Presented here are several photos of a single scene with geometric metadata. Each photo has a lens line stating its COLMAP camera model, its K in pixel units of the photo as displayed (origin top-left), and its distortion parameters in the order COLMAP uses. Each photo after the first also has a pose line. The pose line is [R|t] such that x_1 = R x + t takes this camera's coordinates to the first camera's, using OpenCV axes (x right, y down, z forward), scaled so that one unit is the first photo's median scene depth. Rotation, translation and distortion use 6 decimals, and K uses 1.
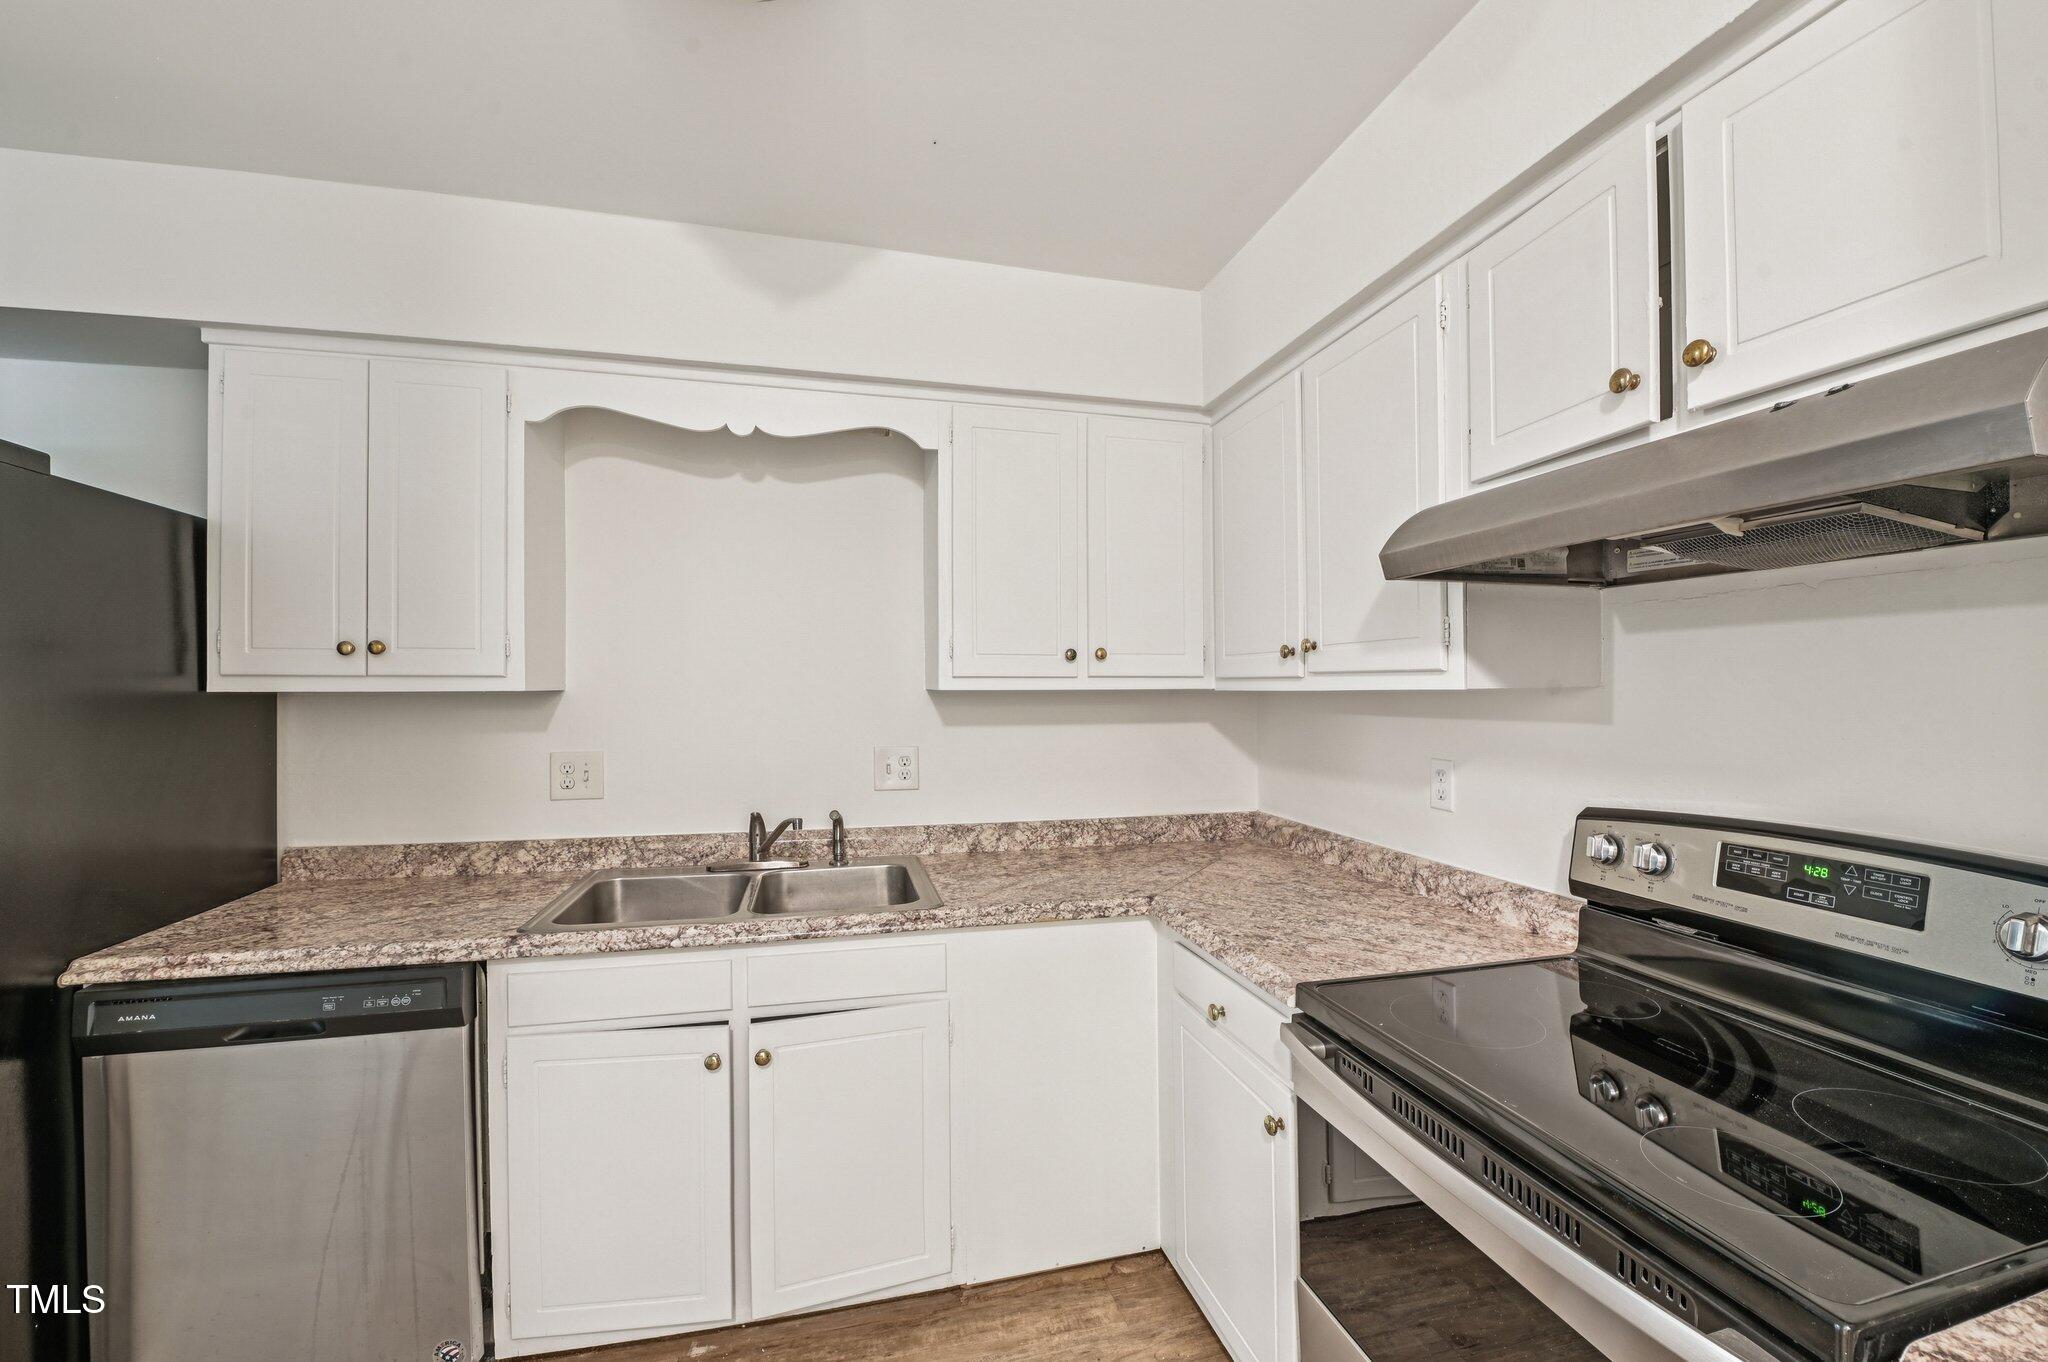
lens RADIAL K [[816.3, 0, 1035.8], [0, 816.3, 685.3], [0, 0, 1]] dist [-0.018789, -0.000748]
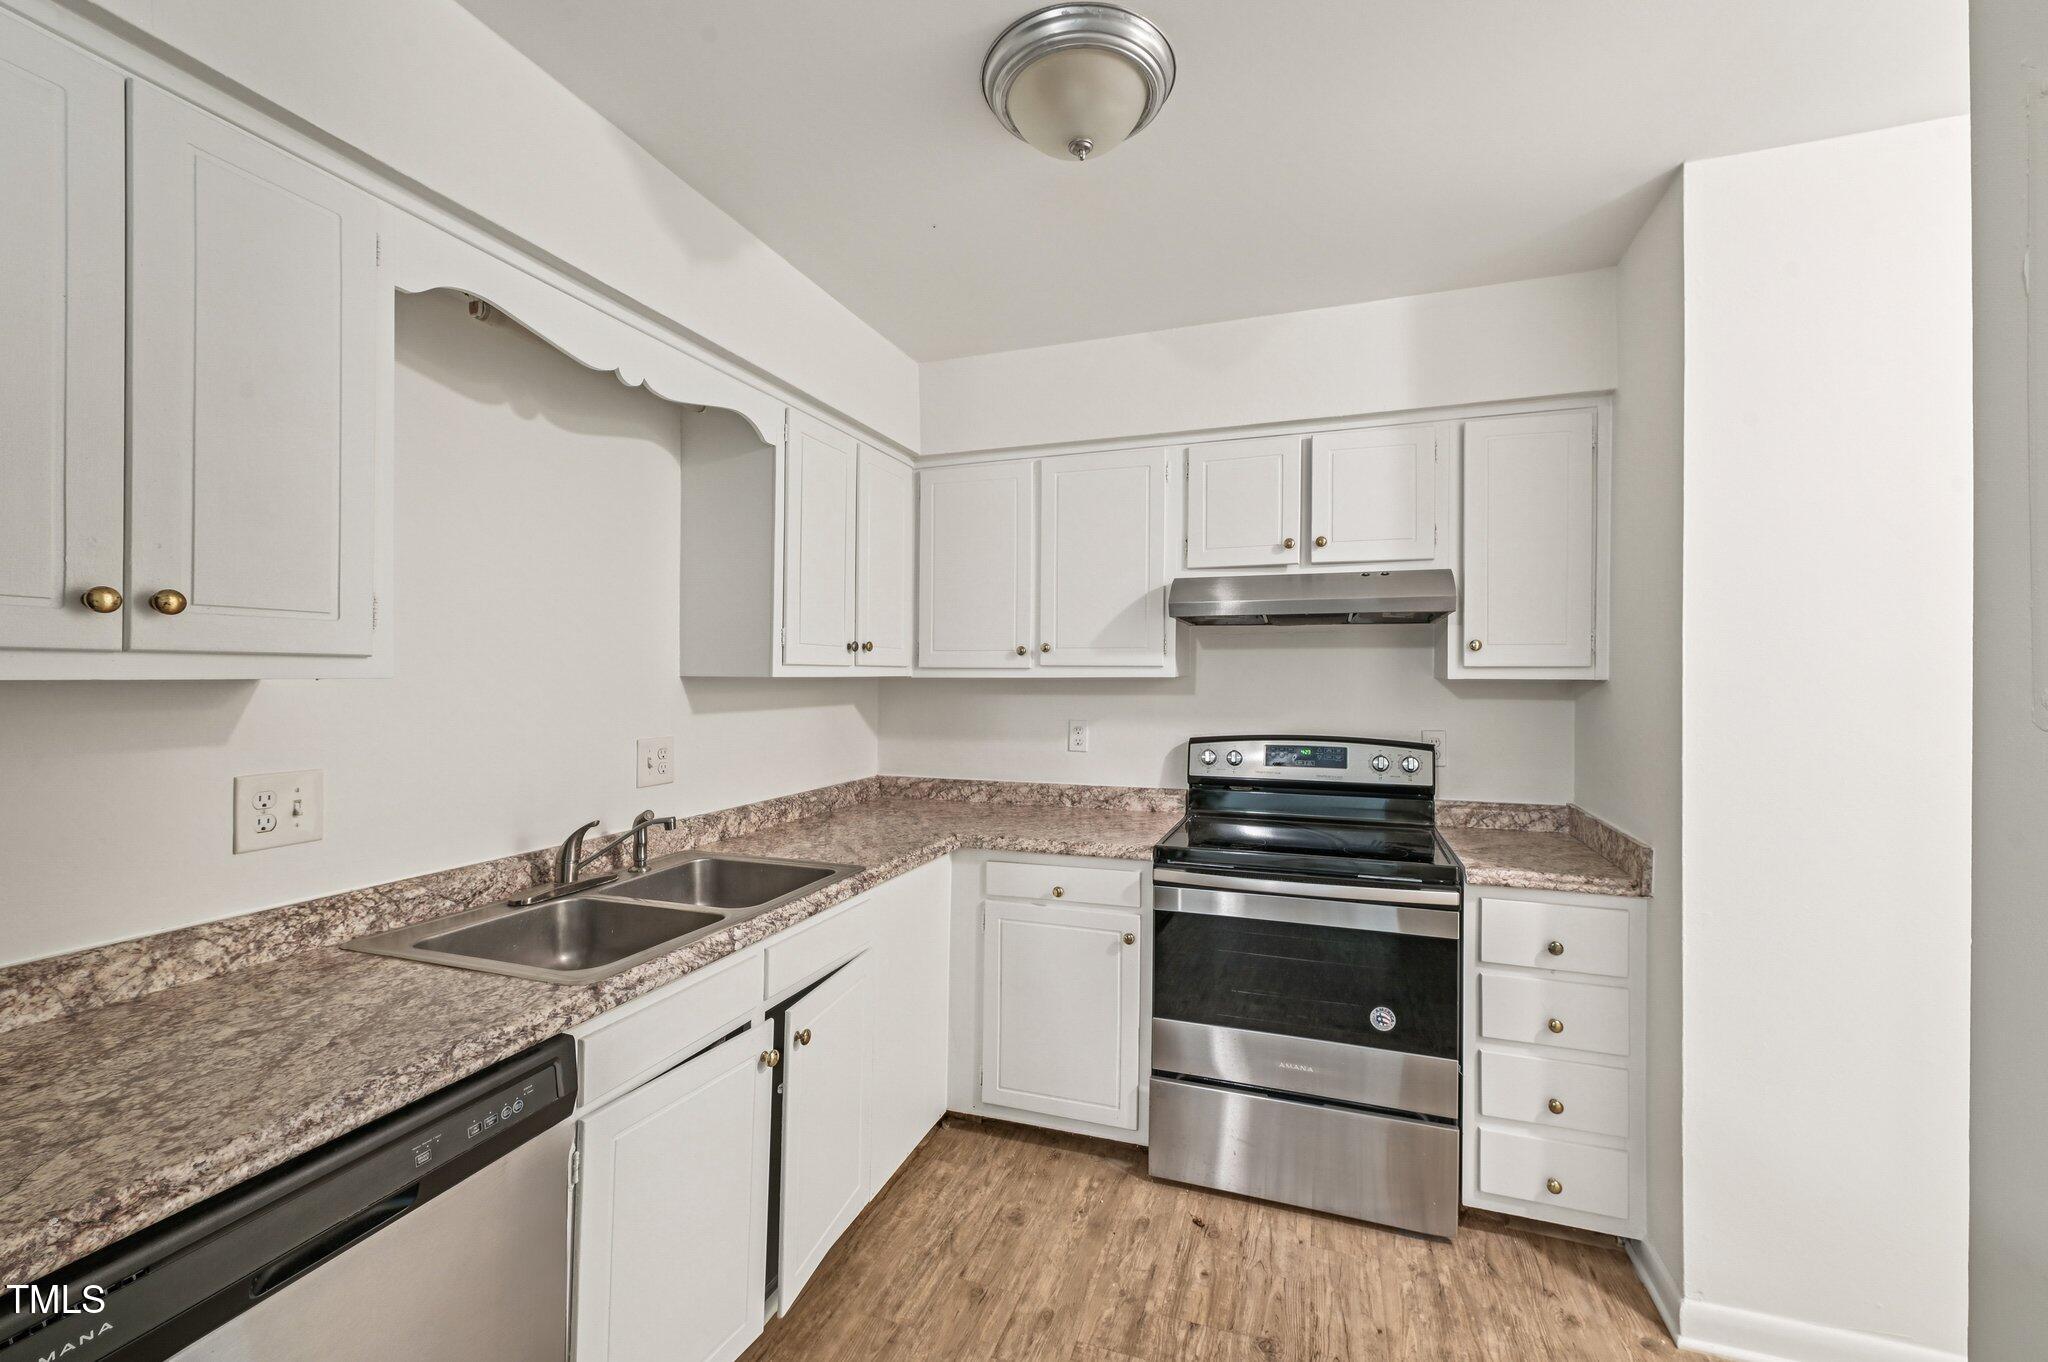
lens RADIAL K [[814.8, 0, 1036.9], [0, 814.8, 665.2], [0, 0, 1]] dist [0.010576, 0.000322]
pose [[0.567538, 0.011813, 0.823263, -0.787515], [-0.006021, 0.999930, -0.010197, -0.001004], [-0.823325, 0.000830, 0.567569, 0.133729]]
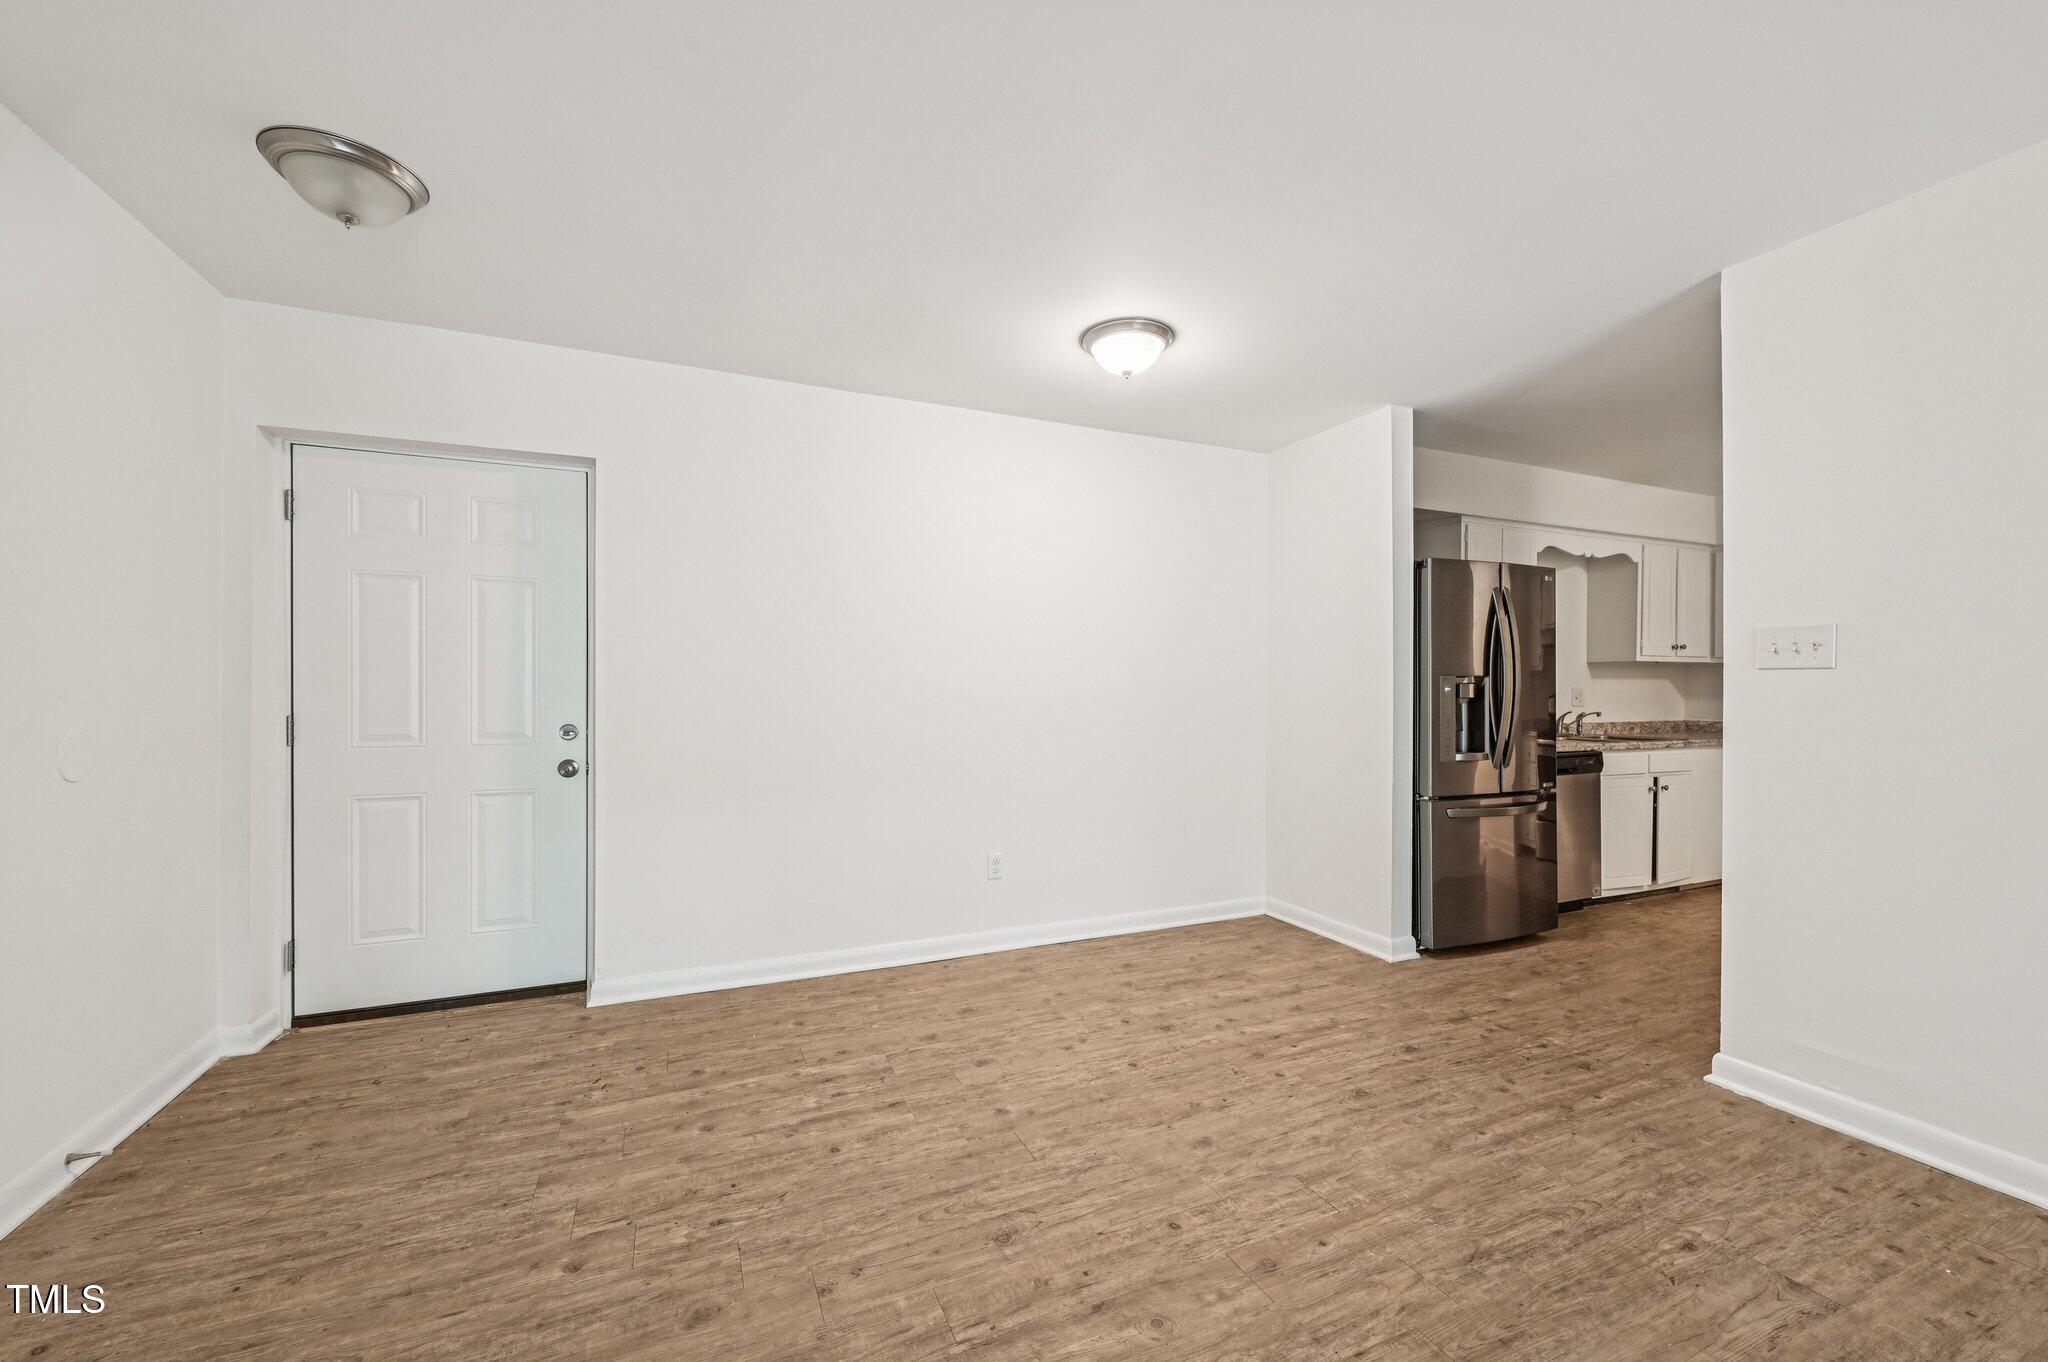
lens RADIAL K [[816.3, 0, 1012.4], [0, 816.3, 681.0], [0, 0, 1]] dist [-0.018789, -0.000748]
pose [[0.993118, 0.006155, 0.116957, -2.268205], [-0.006382, 0.999978, 0.001568, 0.073945], [-0.116945, -0.002303, 0.993136, -1.184852]]
